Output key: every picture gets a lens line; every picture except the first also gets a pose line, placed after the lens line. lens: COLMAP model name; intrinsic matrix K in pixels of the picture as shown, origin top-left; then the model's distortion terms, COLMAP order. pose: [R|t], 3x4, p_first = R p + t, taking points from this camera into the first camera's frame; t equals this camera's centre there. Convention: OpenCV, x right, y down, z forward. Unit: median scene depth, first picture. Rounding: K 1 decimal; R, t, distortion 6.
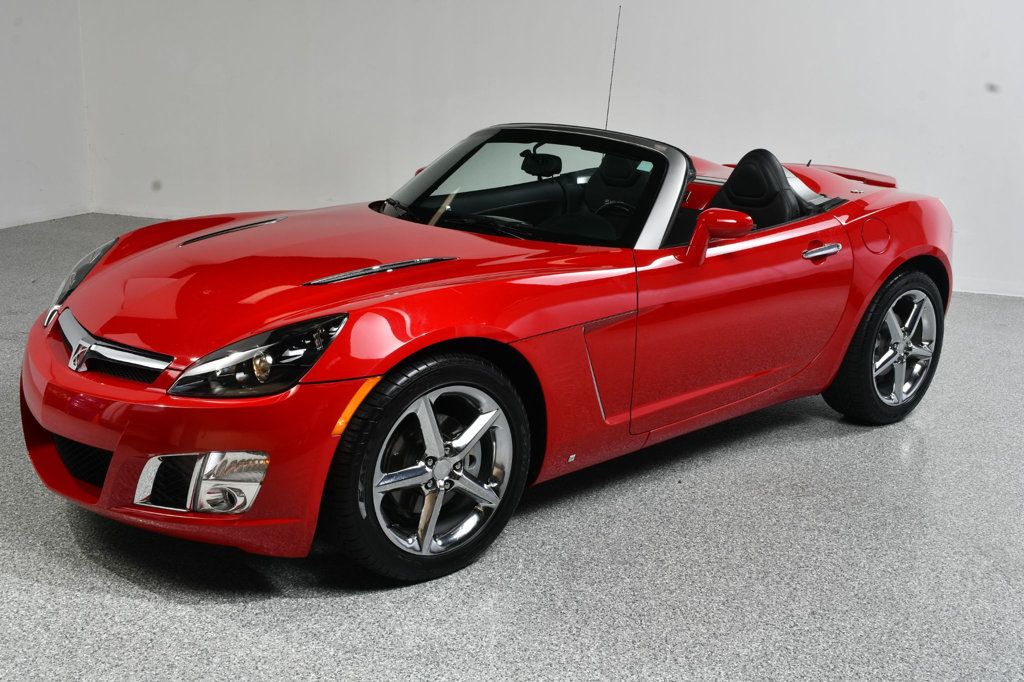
lens RADIAL K [[1139.1, 0, 514.2], [0, 1139.1, 346.1], [0, 0, 1]] dist [-0.015049, 0.000000]
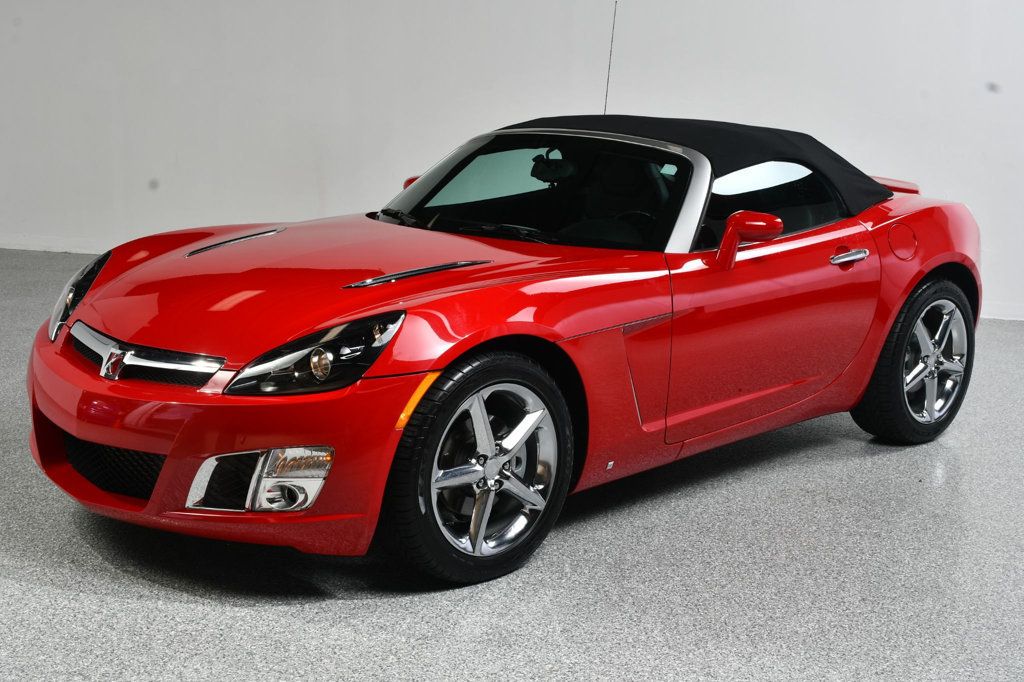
lens RADIAL K [[1509.2, 0, 509.8], [0, 1509.2, 336.2], [0, 0, 1]] dist [-0.042902, 0.000000]
pose [[0.997640, -0.015996, 0.066779, -0.124771], [0.020093, 0.997927, -0.061140, 0.068249], [-0.065663, 0.062337, 0.995893, -0.299415]]
